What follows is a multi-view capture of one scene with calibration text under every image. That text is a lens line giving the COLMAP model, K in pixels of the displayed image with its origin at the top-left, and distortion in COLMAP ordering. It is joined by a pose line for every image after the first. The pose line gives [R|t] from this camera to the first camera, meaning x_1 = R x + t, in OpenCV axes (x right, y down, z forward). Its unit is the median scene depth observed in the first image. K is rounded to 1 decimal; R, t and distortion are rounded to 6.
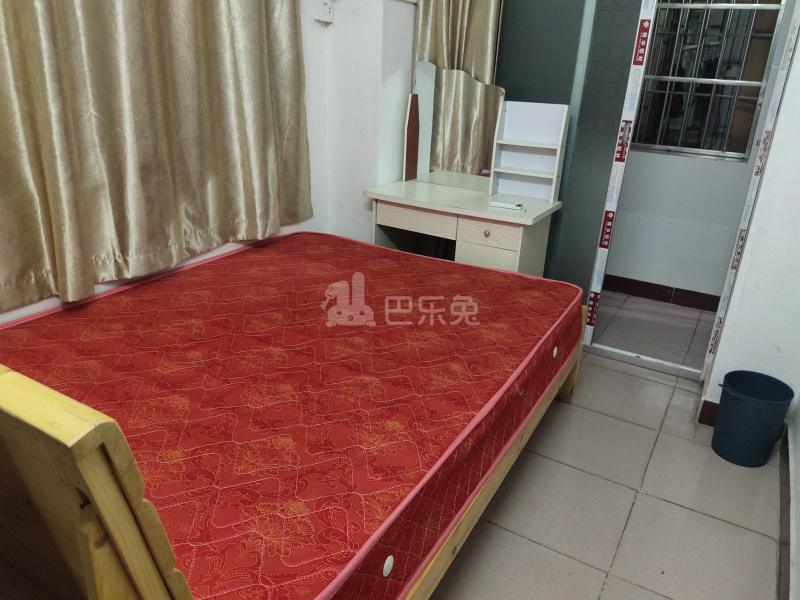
lens RADIAL K [[597.5, 0, 398.5], [0, 597.5, 295.5], [0, 0, 1]] dist [0.069808, -0.114665]
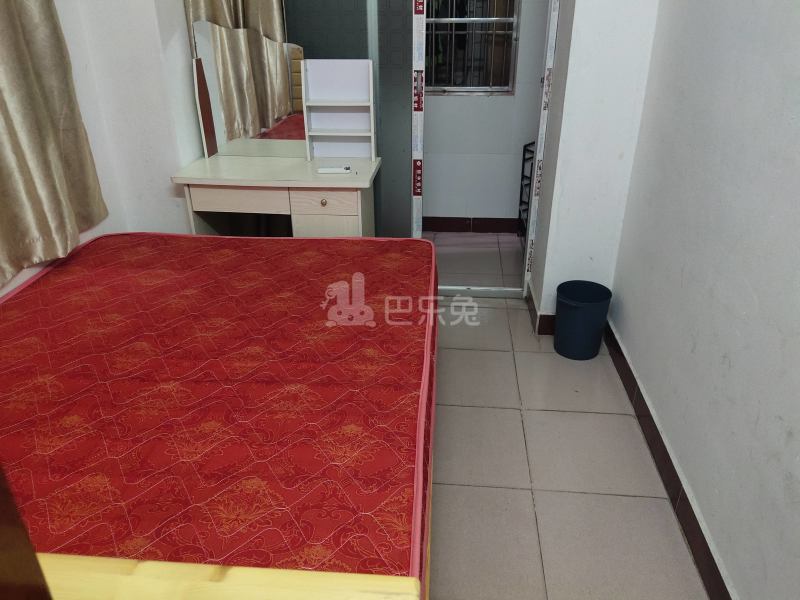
lens RADIAL K [[597.5, 0, 388.7], [0, 597.5, 300.0], [0, 0, 1]] dist [0.069808, -0.114665]
pose [[0.899691, -0.236919, 0.366642, -0.143909], [0.199598, 0.970230, 0.137162, -0.059799], [-0.388223, -0.050223, 0.920196, 0.053256]]
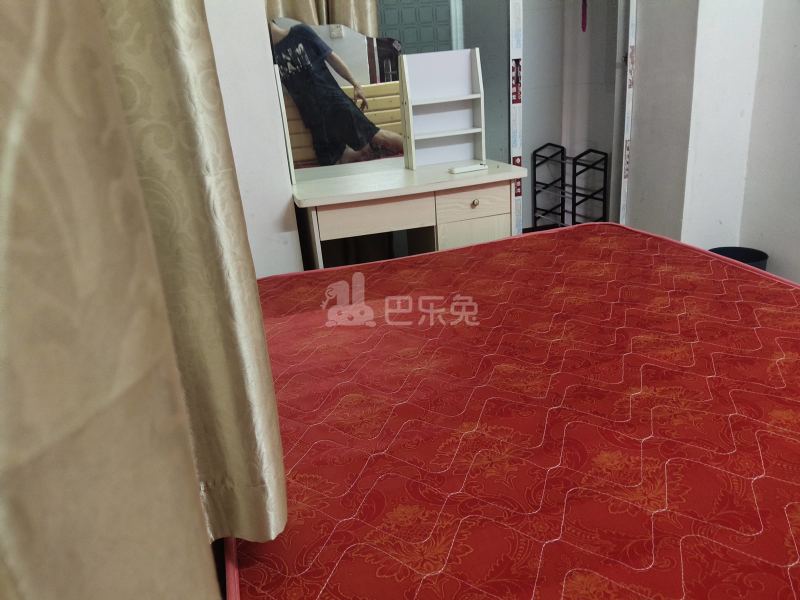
lens RADIAL K [[597.5, 0, 414.1], [0, 597.5, 302.4], [0, 0, 1]] dist [0.069808, -0.114665]
pose [[0.689115, -0.356719, 0.630771, -0.471196], [0.366803, 0.922407, 0.120917, -0.104392], [-0.624961, 0.148042, 0.766490, 0.414227]]
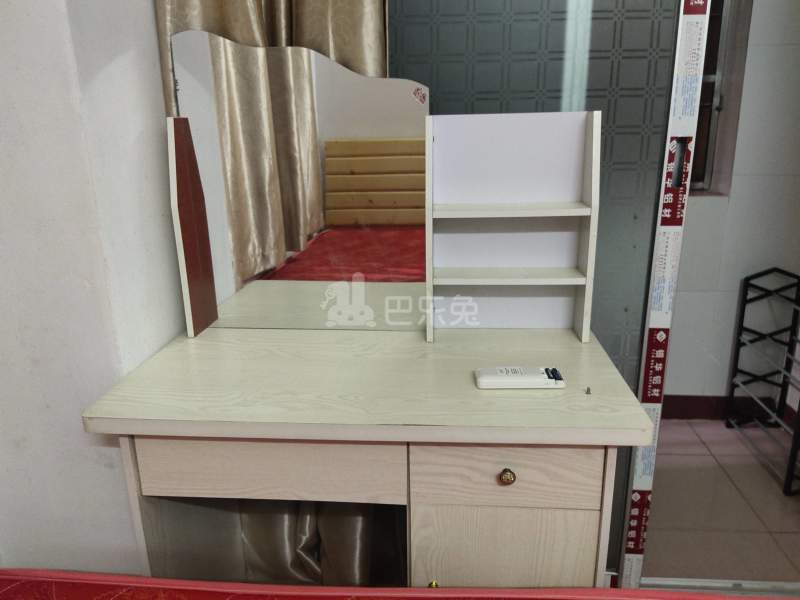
lens RADIAL K [[648.2, 0, 391.9], [0, 648.2, 297.9], [0, 0, 1]] dist [0.013195, -0.023908]
pose [[0.902119, -0.174493, 0.394630, -0.036543], [0.209531, 0.976665, -0.047135, -0.193796], [-0.377197, 0.125209, 0.917630, 0.645656]]
